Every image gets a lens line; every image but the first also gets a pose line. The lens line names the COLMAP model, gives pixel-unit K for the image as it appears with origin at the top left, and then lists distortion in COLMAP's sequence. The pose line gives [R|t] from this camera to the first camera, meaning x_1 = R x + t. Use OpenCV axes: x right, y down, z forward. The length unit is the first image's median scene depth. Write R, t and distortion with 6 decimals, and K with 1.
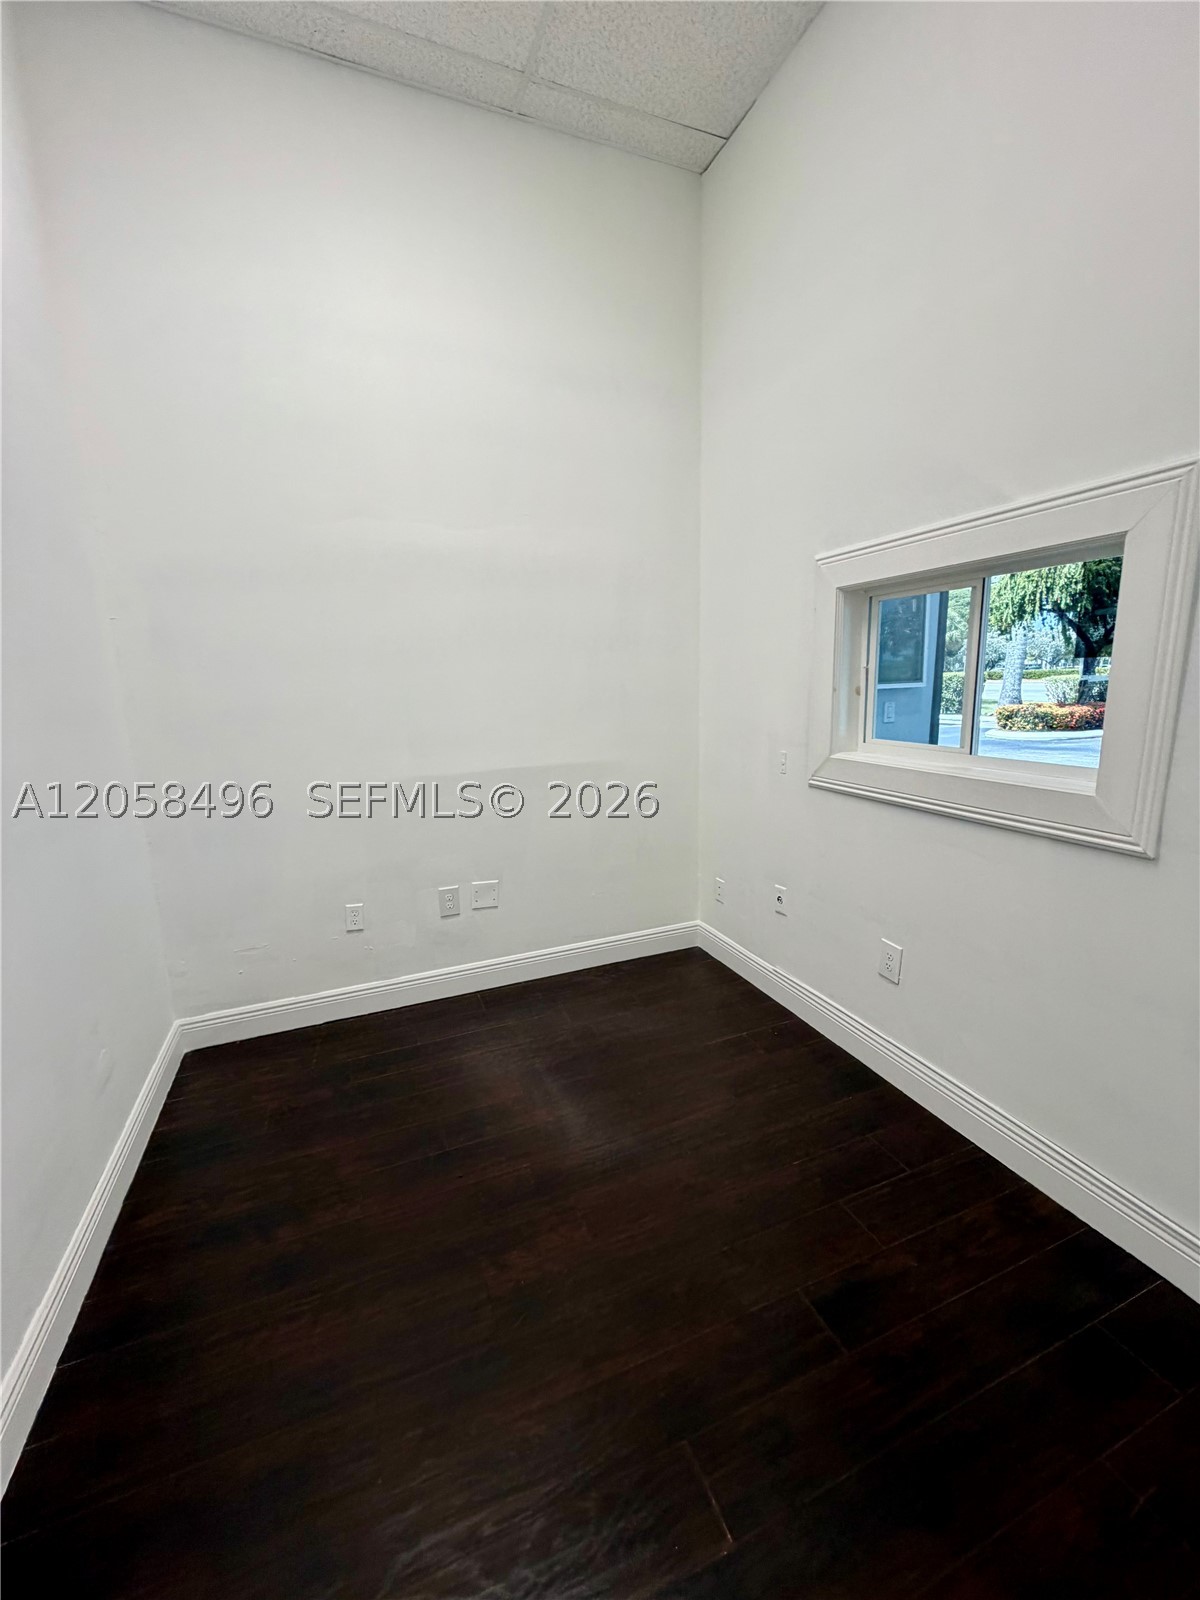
lens RADIAL K [[640.5, 0, 600.0], [0, 640.5, 800.0], [0, 0, 1]] dist [-0.000477, 0.000155]
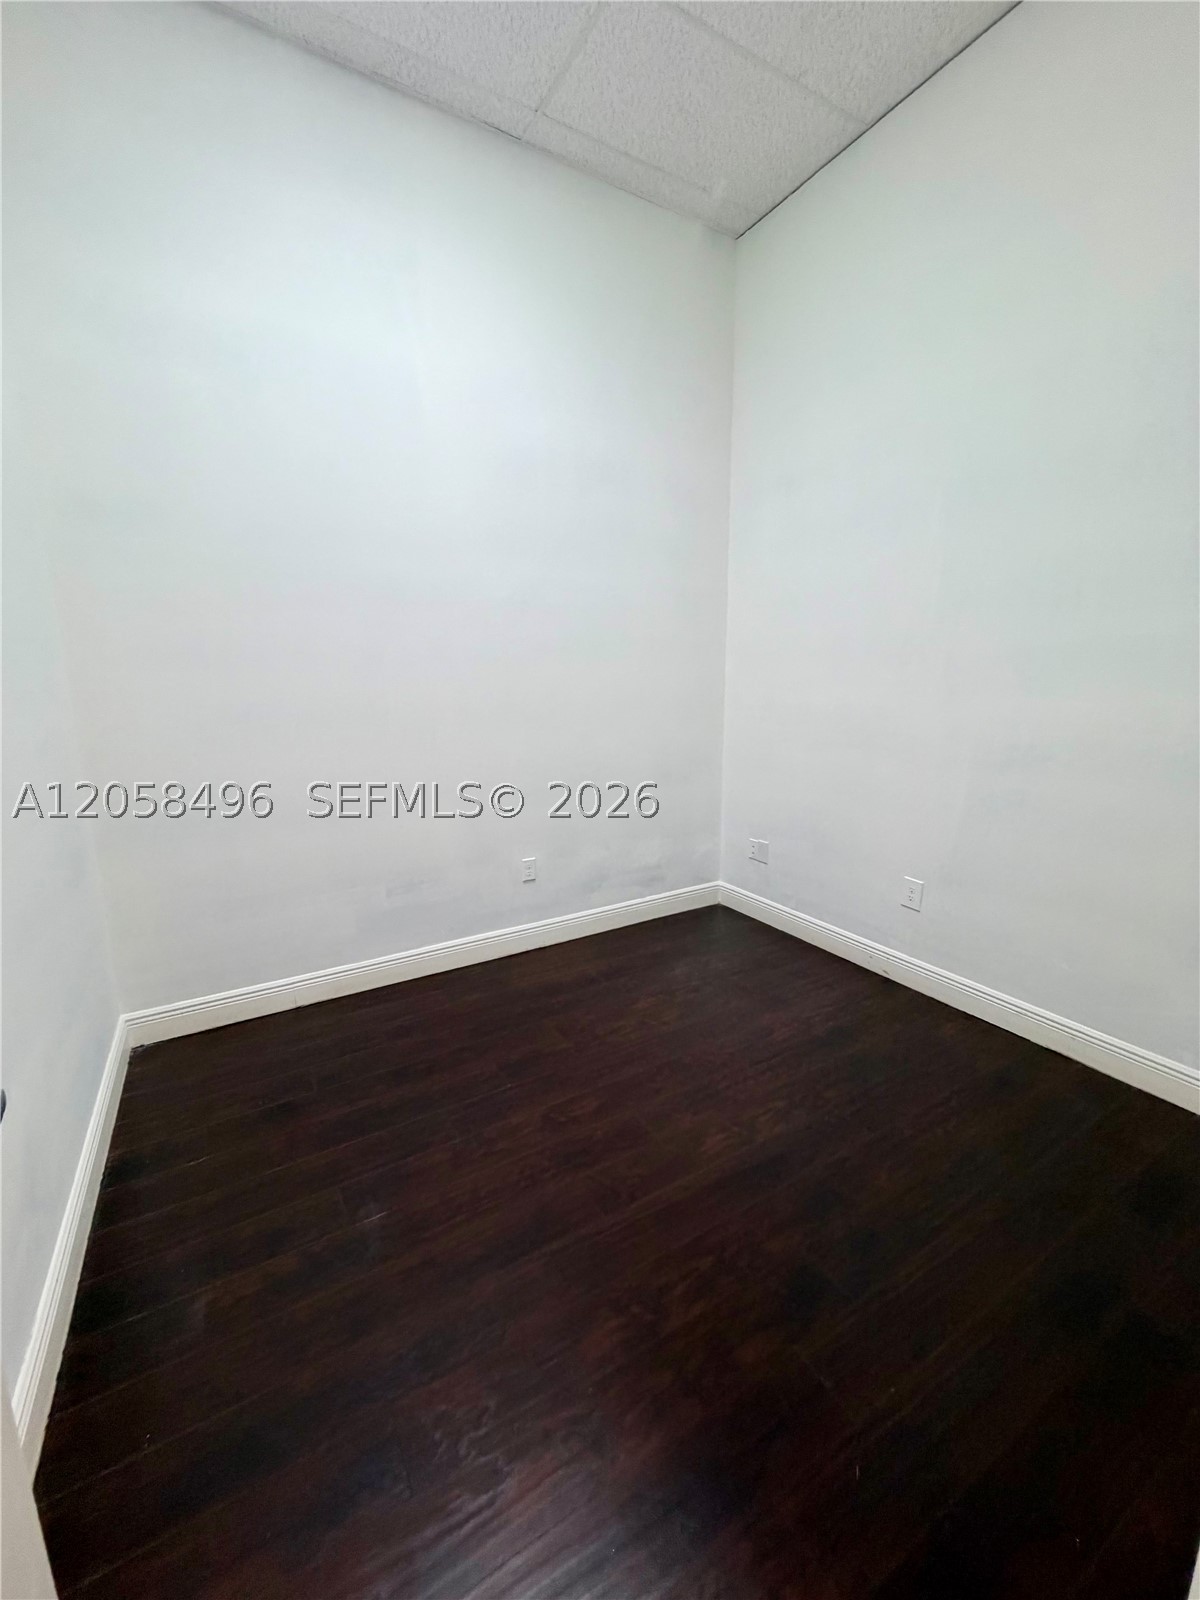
lens RADIAL K [[622.0, 0, 600.0], [0, 622.0, 800.0], [0, 0, 1]] dist [-0.001032, 0.000459]
pose [[0.989891, -0.006610, 0.141677, -0.177021], [0.004677, 0.999891, 0.013975, 0.018324], [-0.141754, -0.013171, 0.989814, -0.071066]]
